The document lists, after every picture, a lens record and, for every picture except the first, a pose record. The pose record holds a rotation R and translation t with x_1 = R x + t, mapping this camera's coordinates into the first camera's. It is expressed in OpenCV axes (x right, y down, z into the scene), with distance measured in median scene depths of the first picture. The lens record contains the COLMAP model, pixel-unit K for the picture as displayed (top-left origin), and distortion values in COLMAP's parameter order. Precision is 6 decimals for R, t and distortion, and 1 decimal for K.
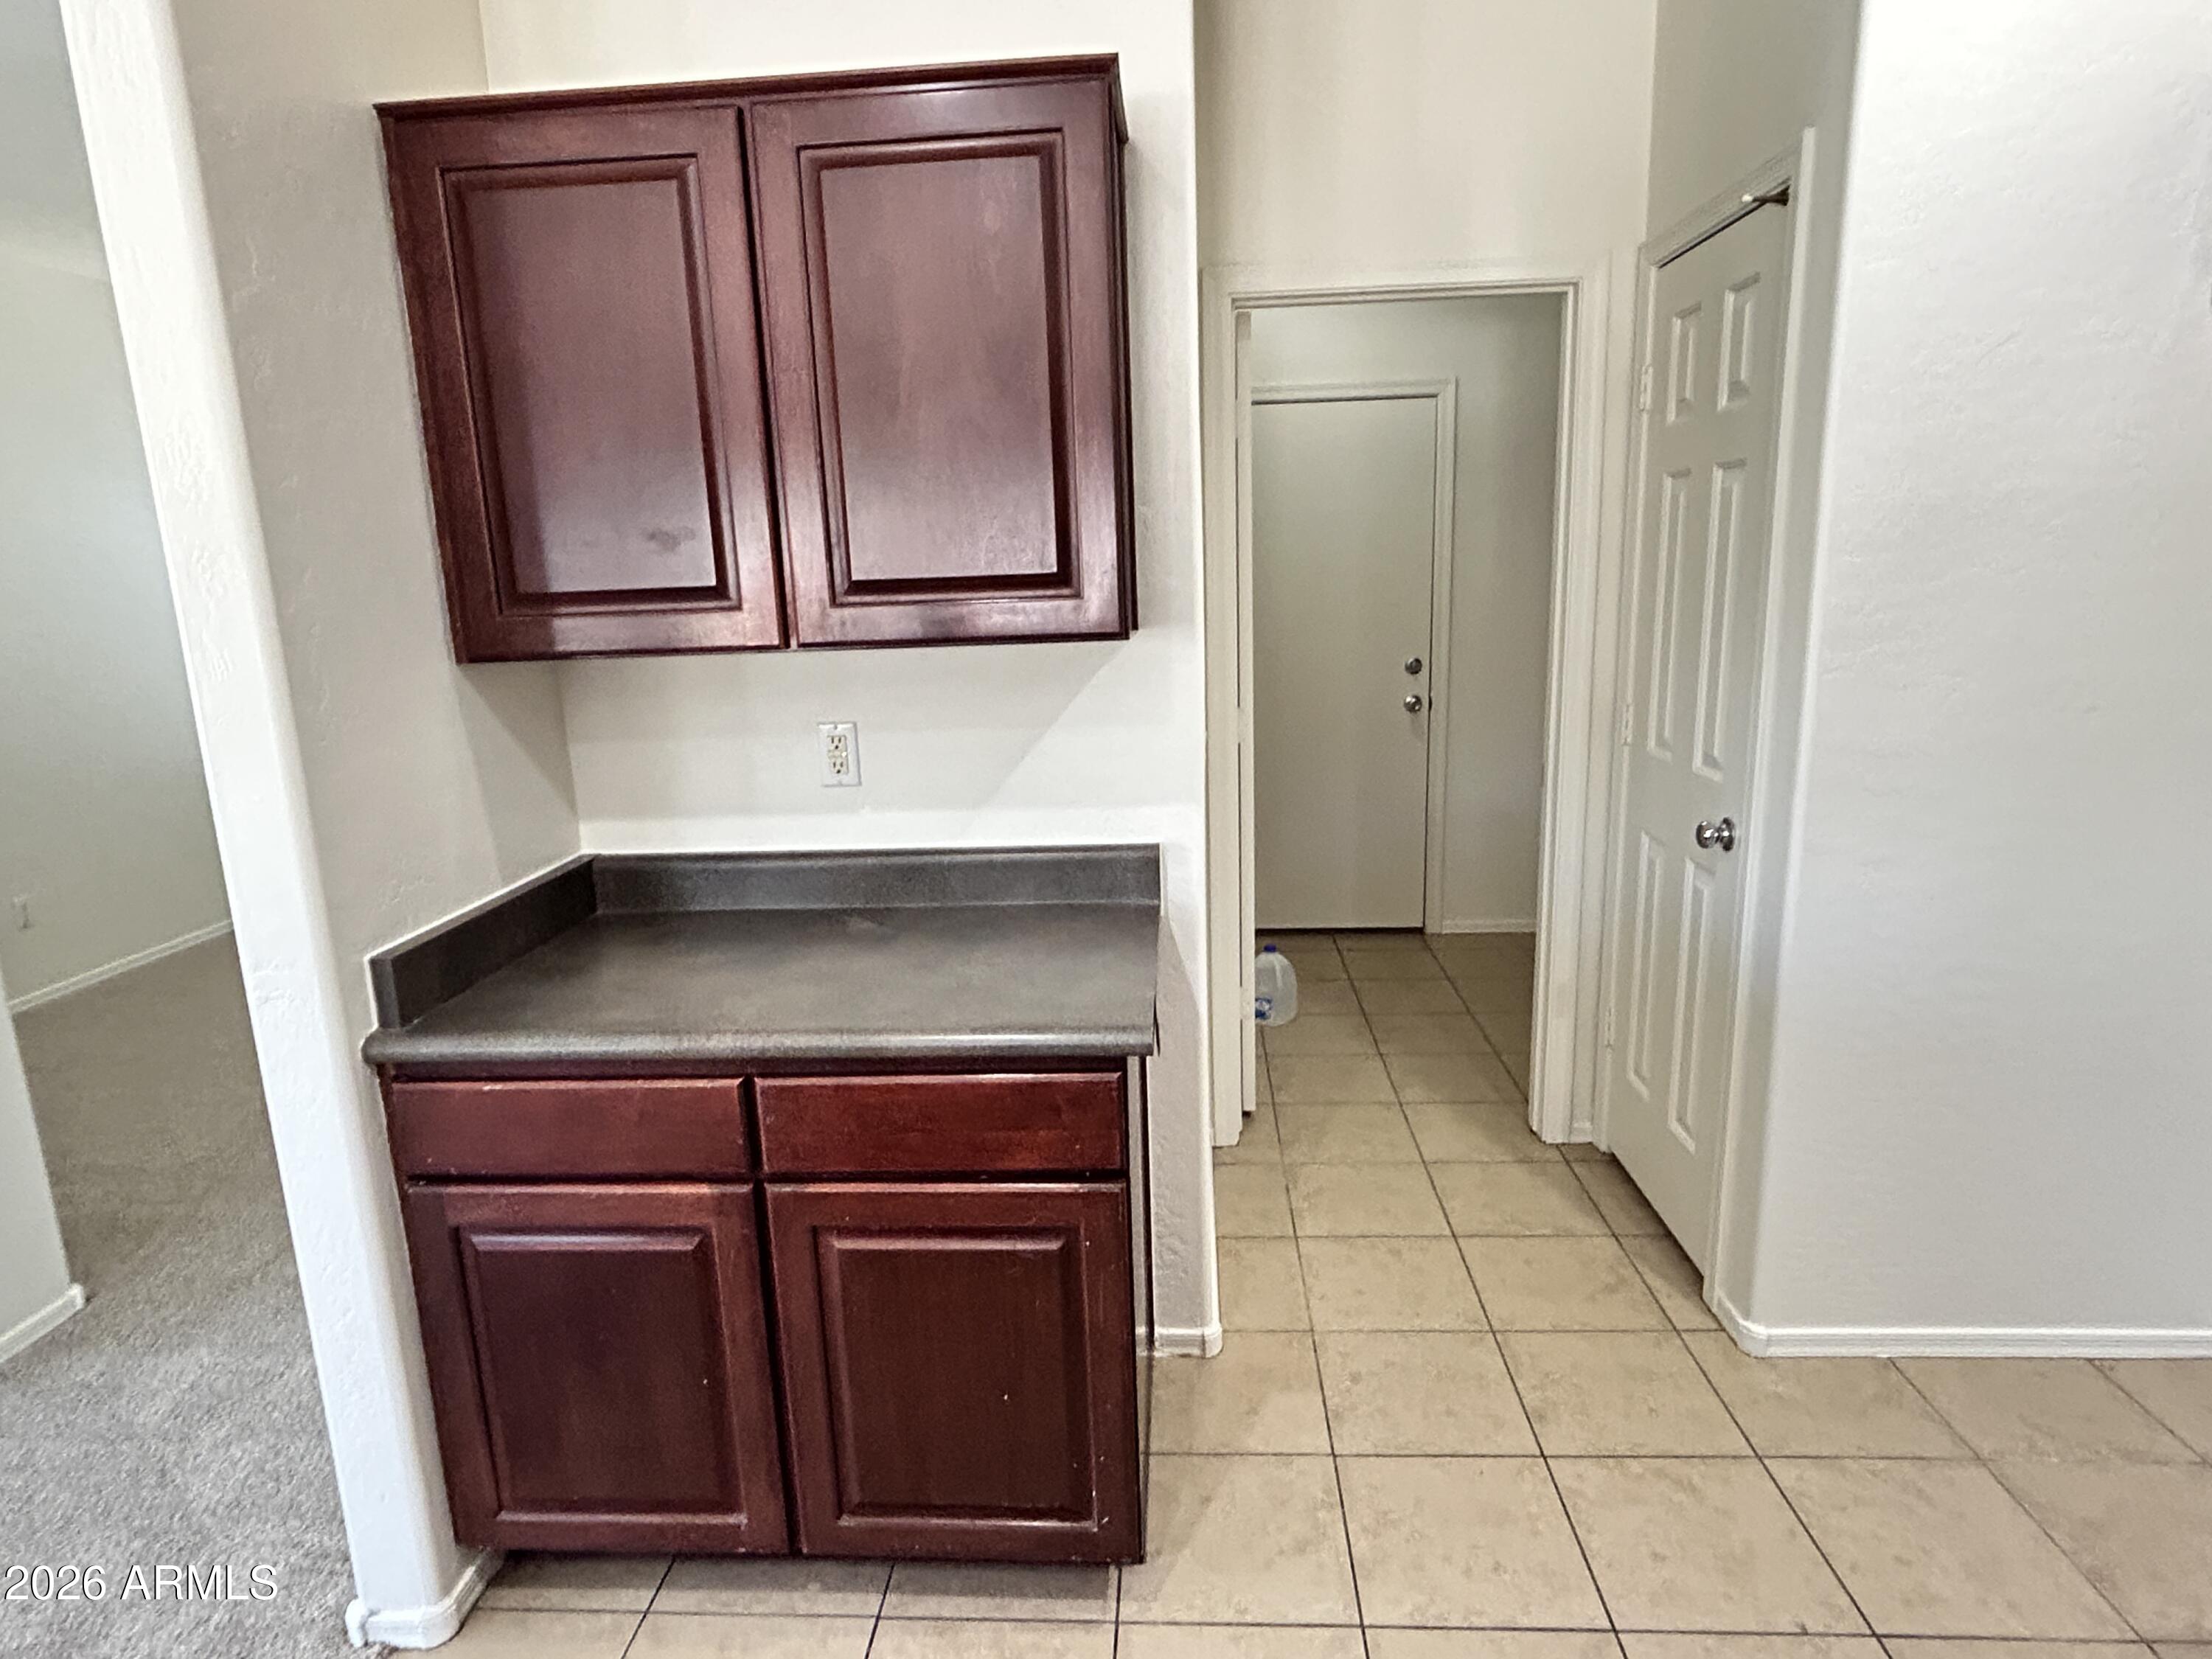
lens RADIAL K [[1240.6, 0, 1108.6], [0, 1240.6, 824.4], [0, 0, 1]] dist [0.013243, 0.001458]
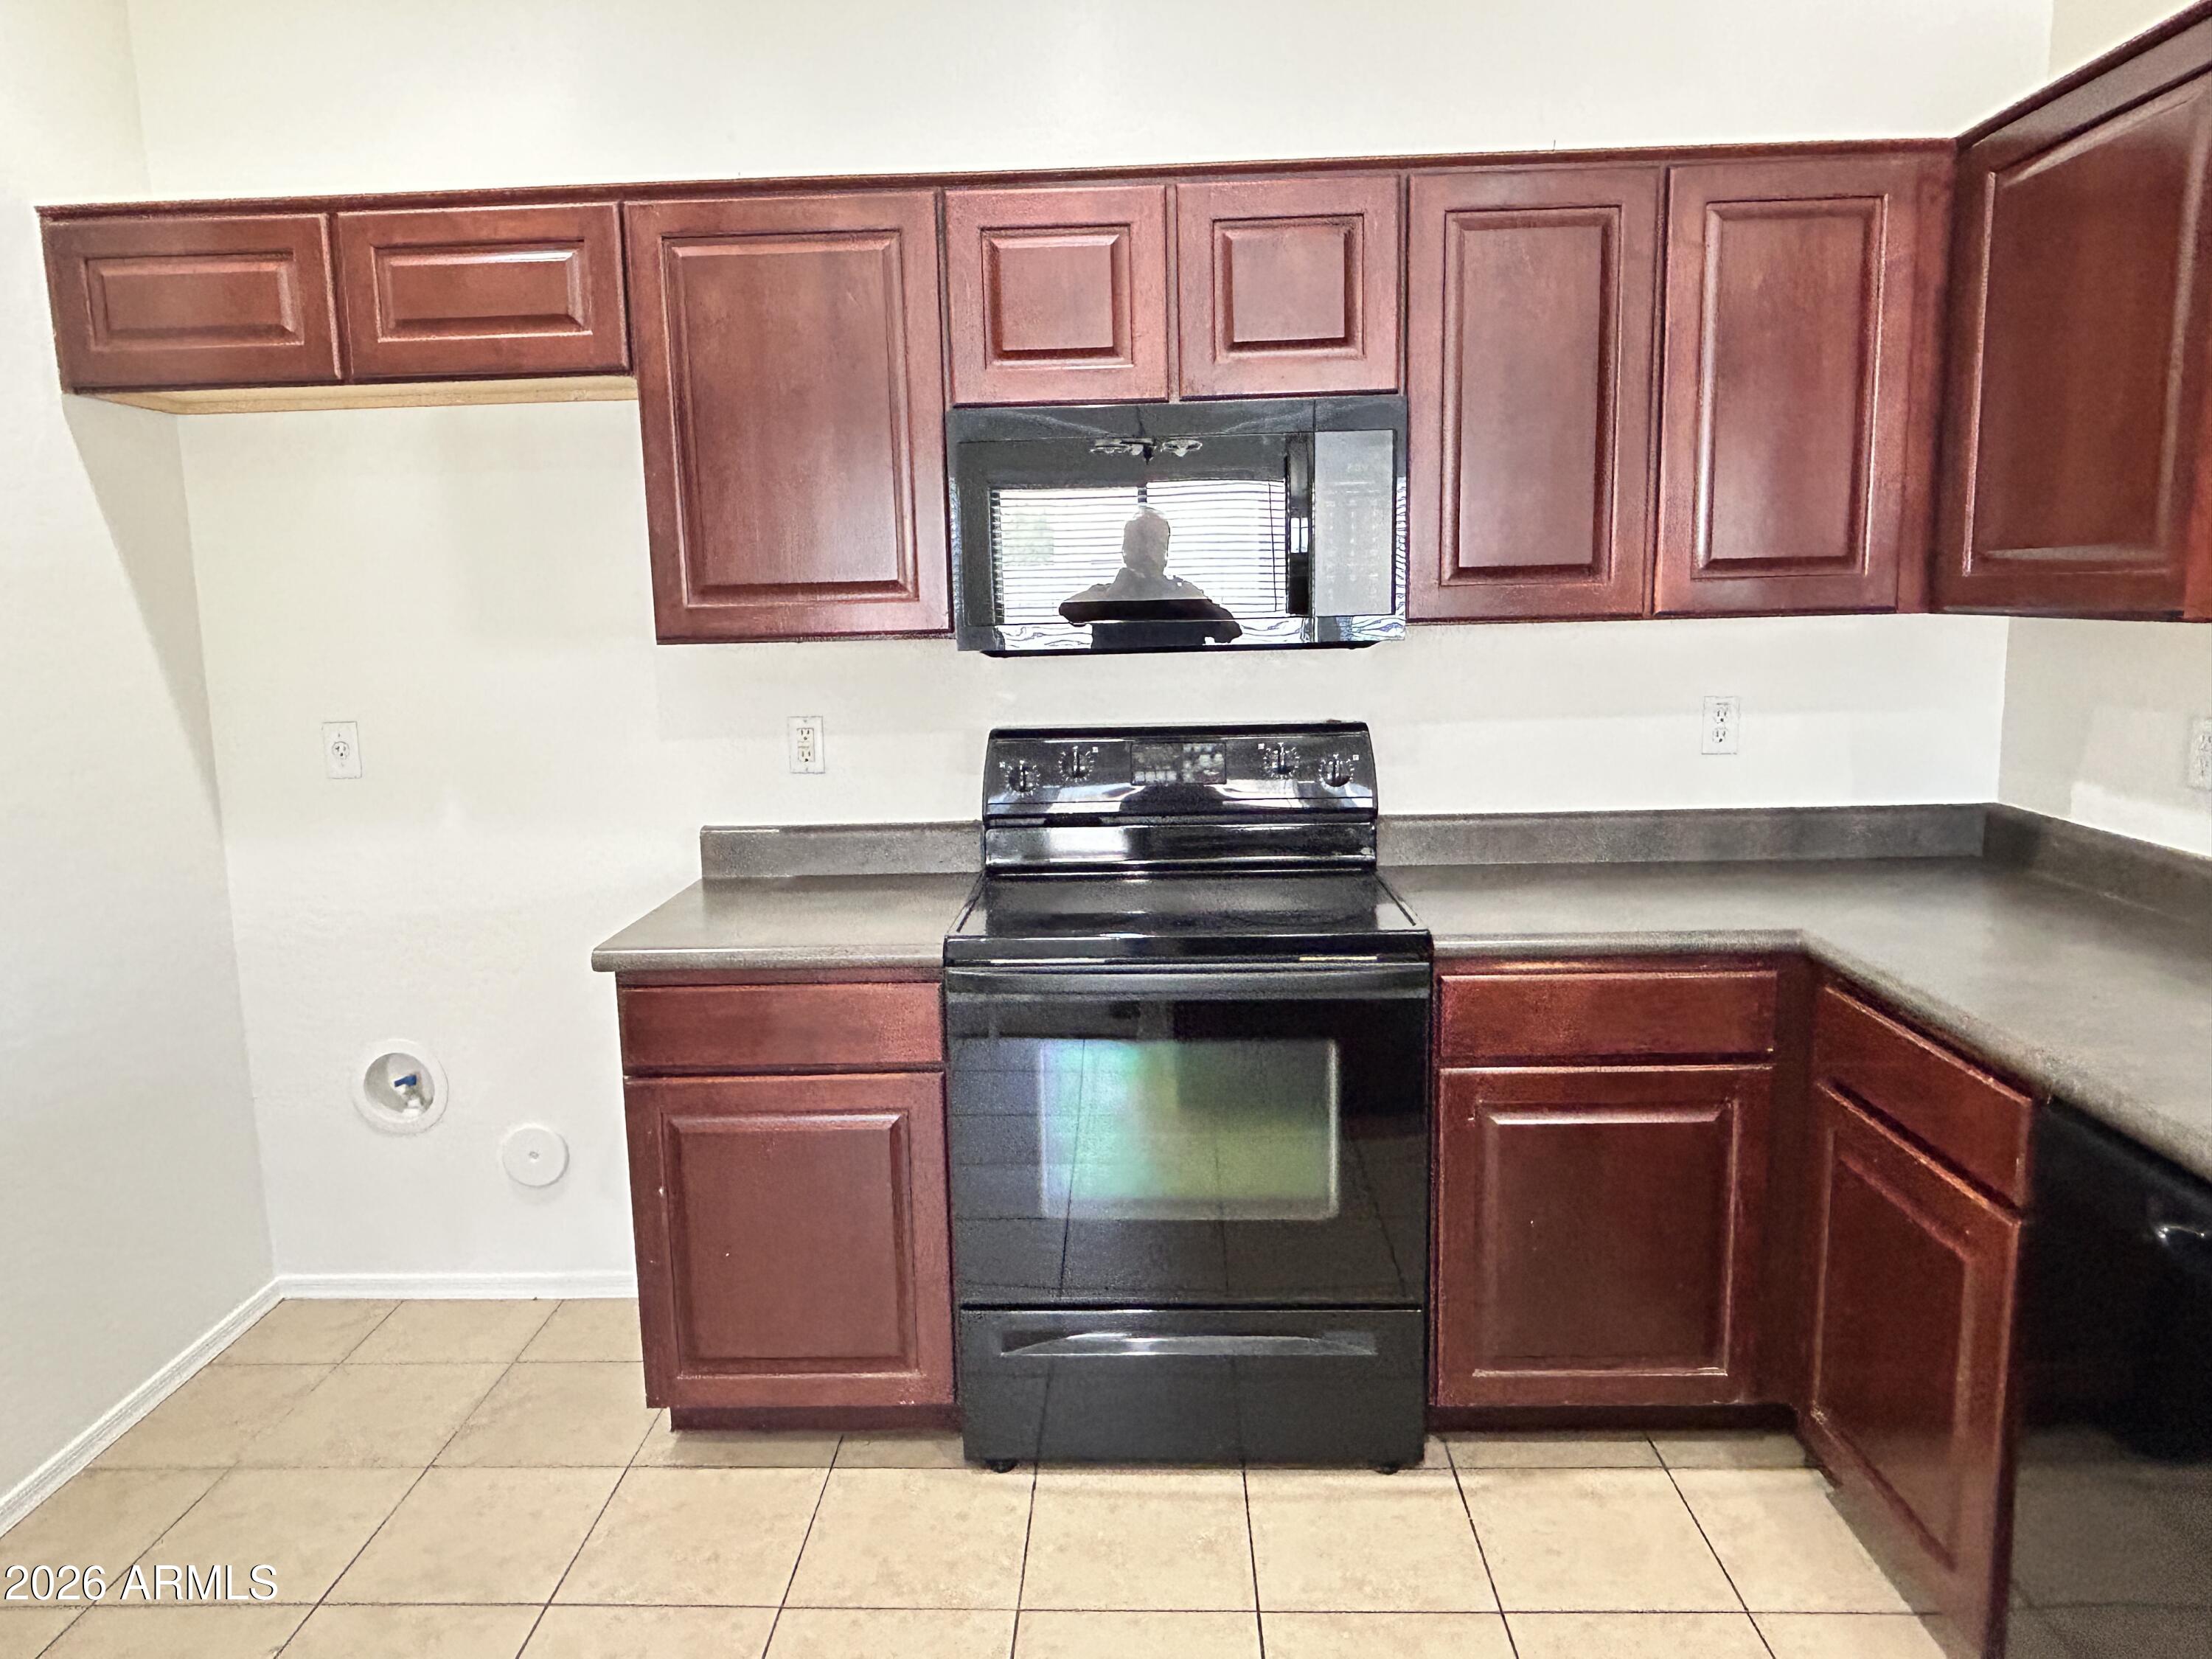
lens RADIAL K [[1488.9, 0, 1102.2], [0, 1488.9, 829.3], [0, 0, 1]] dist [-0.004763, -0.002515]
pose [[-0.018073, -0.127672, 0.991652, -0.446927], [0.230982, 0.964451, 0.128380, -0.003987], [-0.972790, 0.231374, 0.012060, 0.132830]]
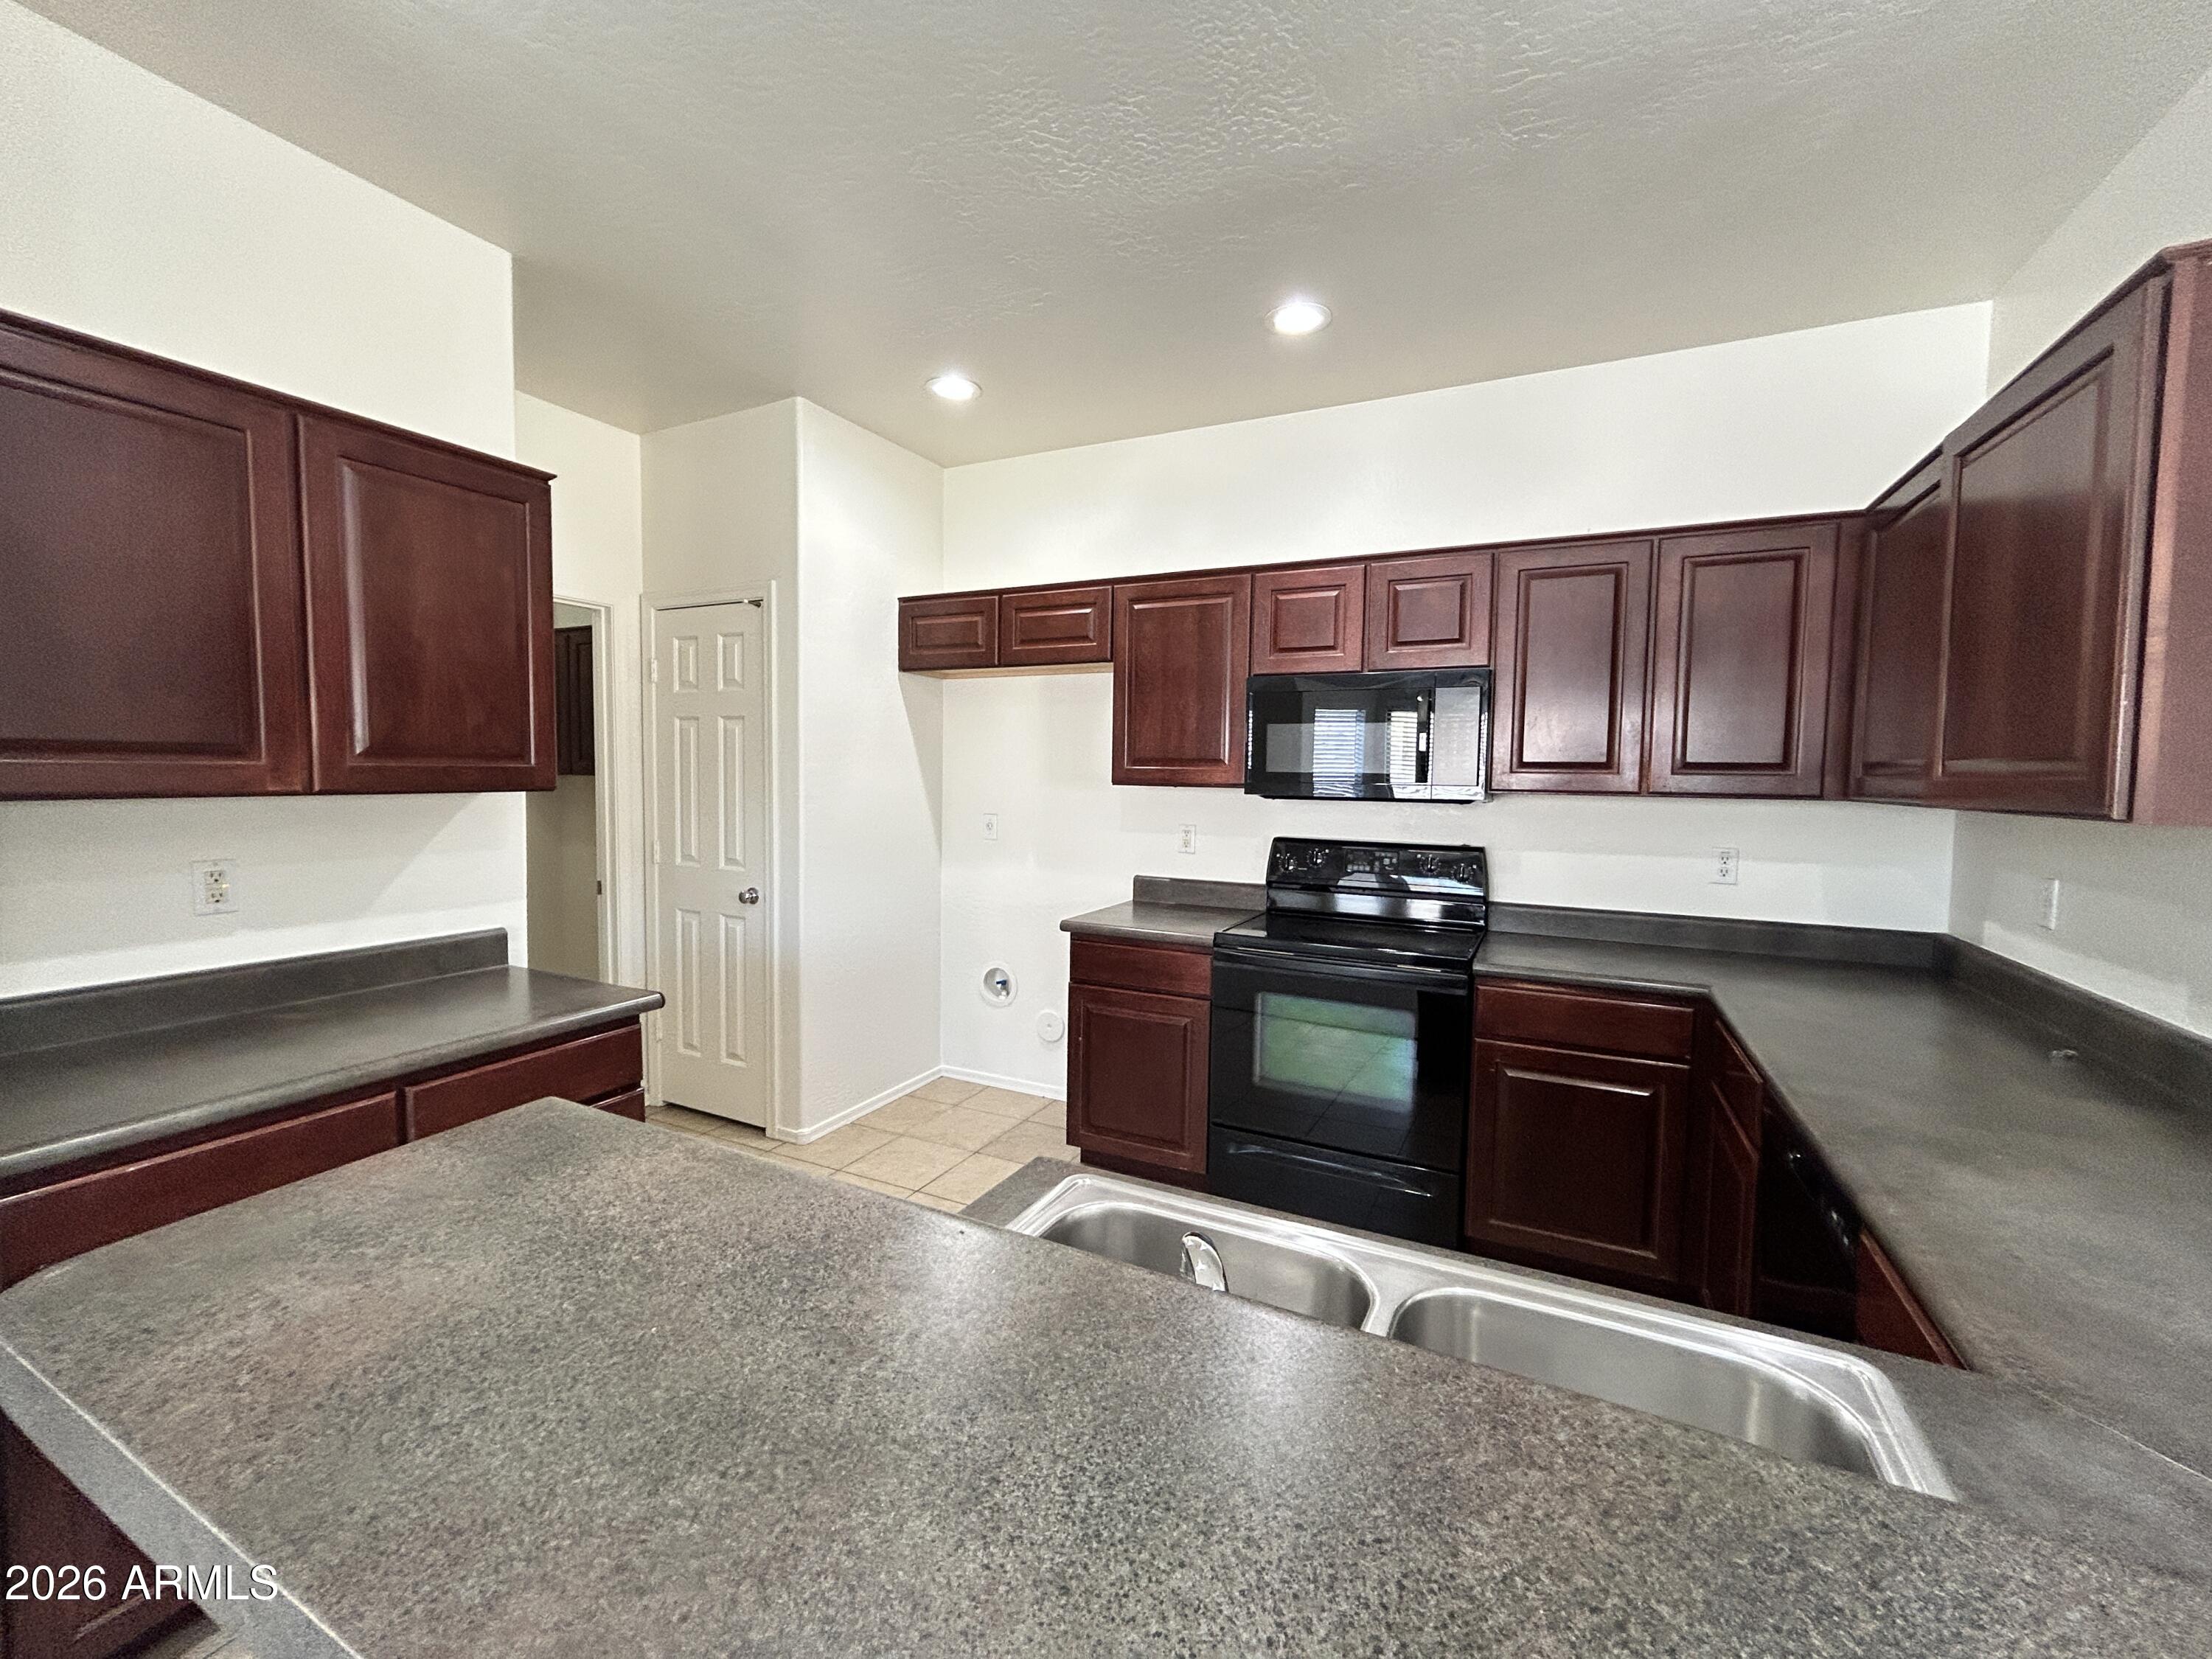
lens RADIAL K [[897.2, 0, 1107.9], [0, 897.2, 824.5], [0, 0, 1]] dist [0.004353, -0.000707]
pose [[0.398150, -0.018726, 0.917129, -0.648295], [0.162874, 0.985349, -0.050589, 0.065817], [-0.902745, 0.169518, 0.395367, -0.122665]]
